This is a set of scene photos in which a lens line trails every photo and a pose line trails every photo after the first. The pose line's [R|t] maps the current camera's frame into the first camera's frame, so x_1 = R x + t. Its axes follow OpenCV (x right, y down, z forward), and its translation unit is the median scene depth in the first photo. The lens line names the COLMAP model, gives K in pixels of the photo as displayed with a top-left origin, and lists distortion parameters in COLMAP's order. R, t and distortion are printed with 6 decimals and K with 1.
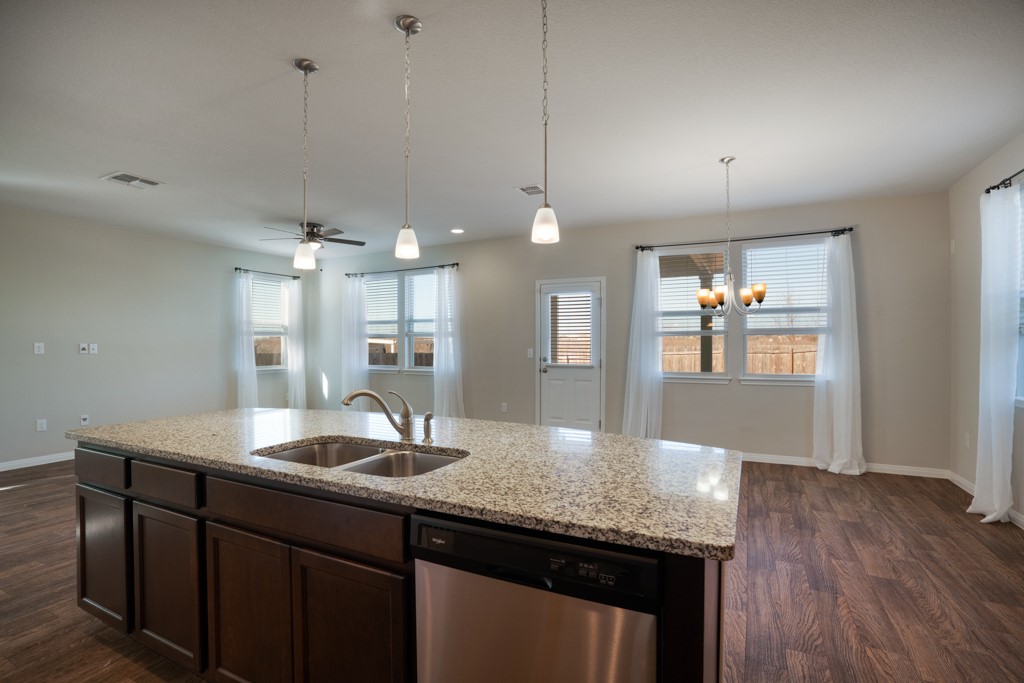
lens RADIAL K [[477.4, 0, 512.3], [0, 477.4, 346.6], [0, 0, 1]] dist [-0.048031, 0.026163]
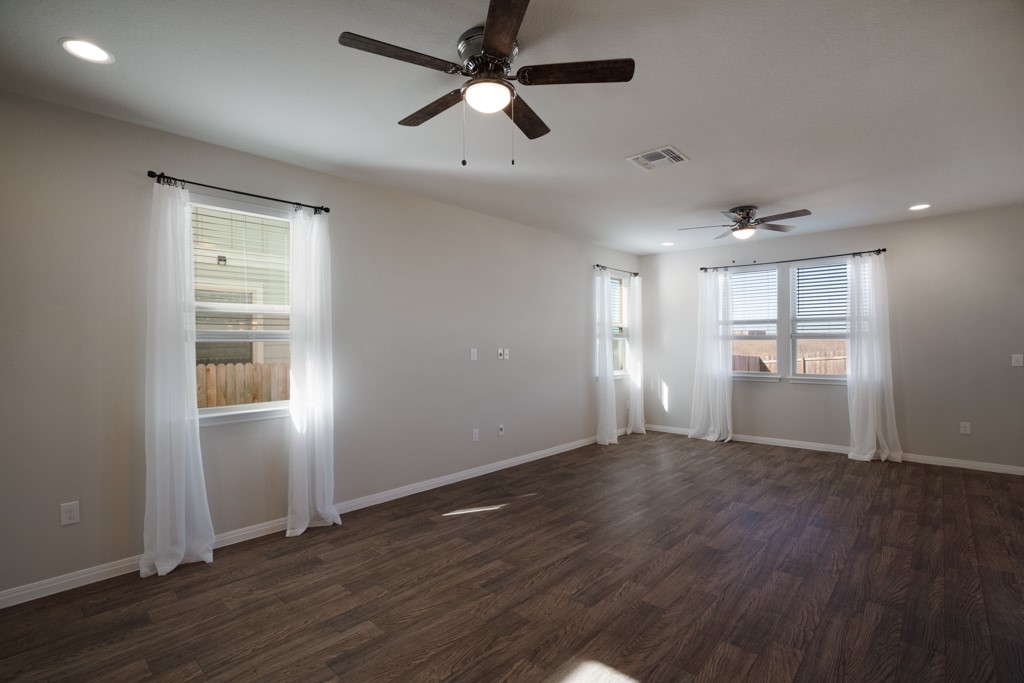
lens RADIAL K [[477.4, 0, 512.3], [0, 477.4, 346.6], [0, 0, 1]] dist [-0.048031, 0.026163]
pose [[0.962203, -0.002286, -0.272322, -1.366110], [0.002760, 0.999995, 0.001360, -0.026989], [0.272318, -0.002060, 0.962205, 0.161907]]
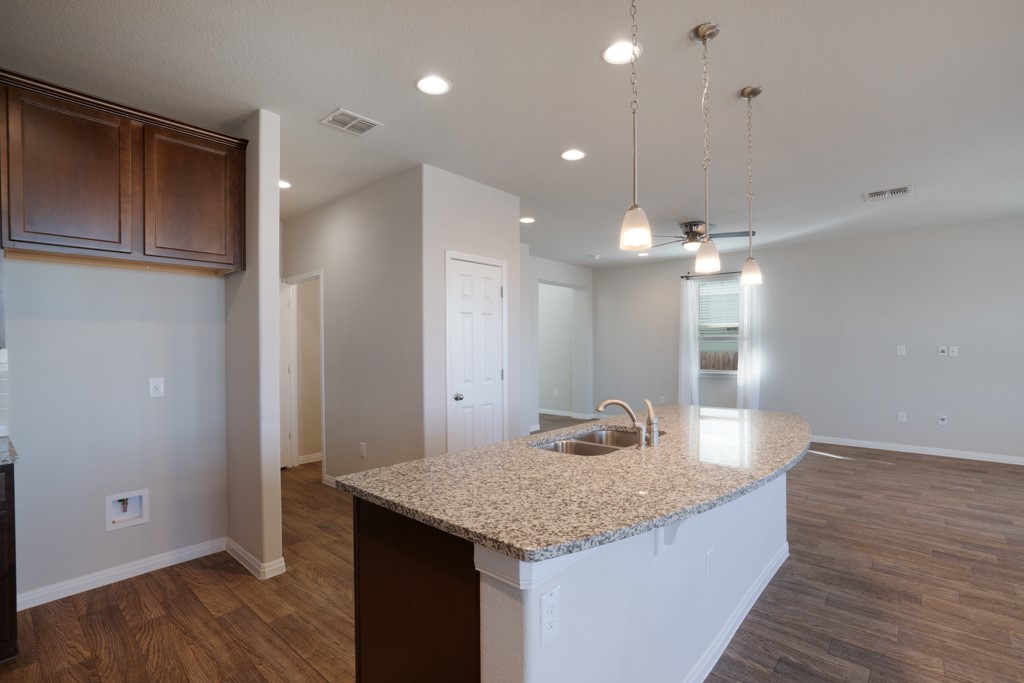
lens RADIAL K [[477.4, 0, 512.3], [0, 477.4, 346.6], [0, 0, 1]] dist [-0.048031, 0.026163]
pose [[-0.257654, 0.007774, -0.966206, 0.722024], [0.002756, 0.999969, 0.007311, -0.034549], [0.966233, -0.000779, -0.257667, 0.750520]]
